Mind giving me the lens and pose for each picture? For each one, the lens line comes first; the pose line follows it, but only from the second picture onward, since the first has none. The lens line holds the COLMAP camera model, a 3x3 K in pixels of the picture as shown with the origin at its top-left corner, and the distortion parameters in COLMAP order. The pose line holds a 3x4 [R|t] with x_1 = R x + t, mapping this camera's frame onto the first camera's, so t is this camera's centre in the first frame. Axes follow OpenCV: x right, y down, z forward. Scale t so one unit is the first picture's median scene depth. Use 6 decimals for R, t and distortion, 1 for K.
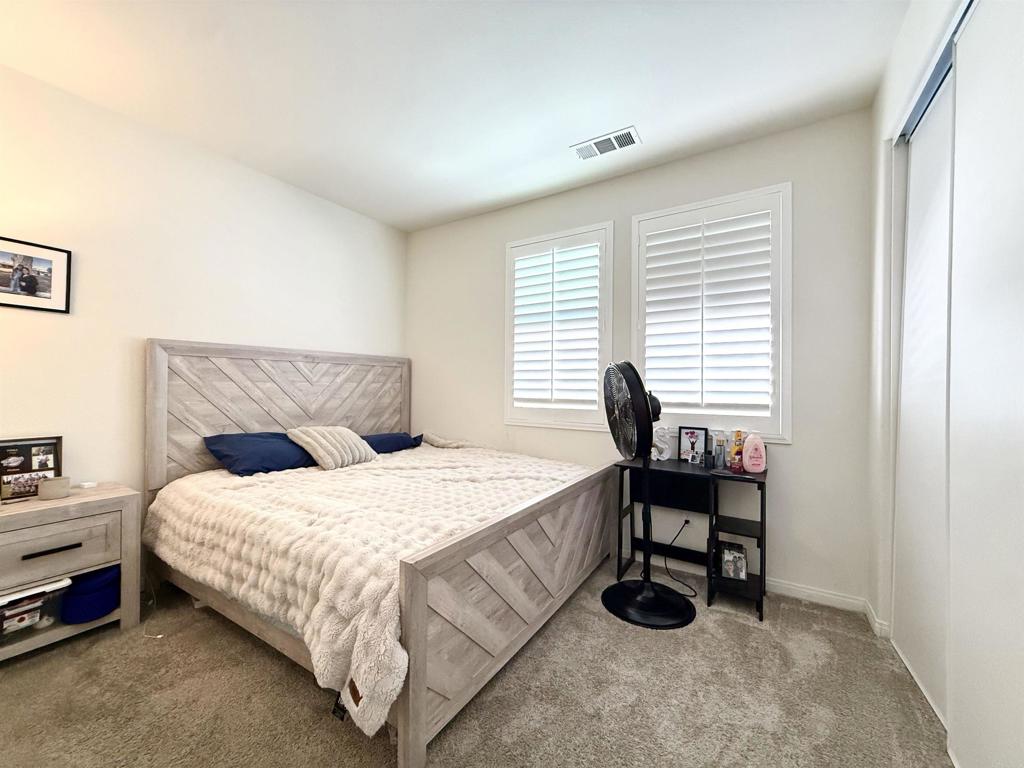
lens RADIAL K [[405.4, 0, 512.0], [0, 405.4, 384.0], [0, 0, 1]] dist [-0.001502, -0.000055]
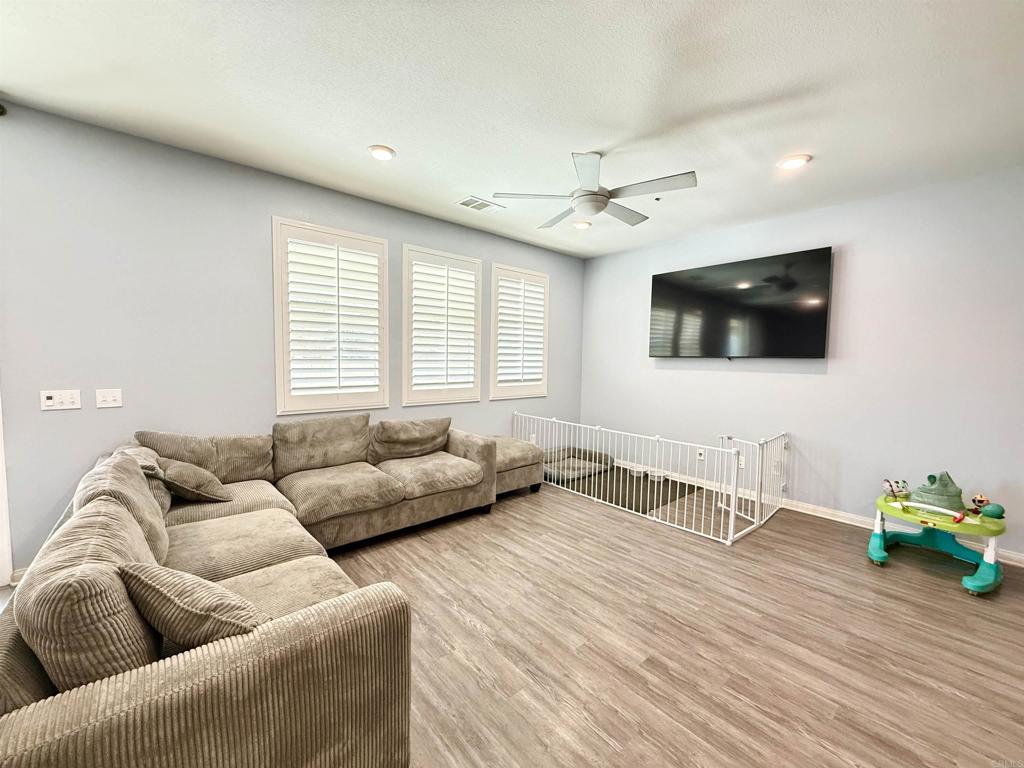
lens RADIAL K [[405.4, 0, 512.0], [0, 405.4, 384.0], [0, 0, 1]] dist [-0.001502, -0.000055]
pose [[0.292877, -0.022372, 0.955888, -1.003215], [0.053325, 0.998552, 0.007033, 0.040961], [-0.954662, 0.048913, 0.293646, 0.403685]]
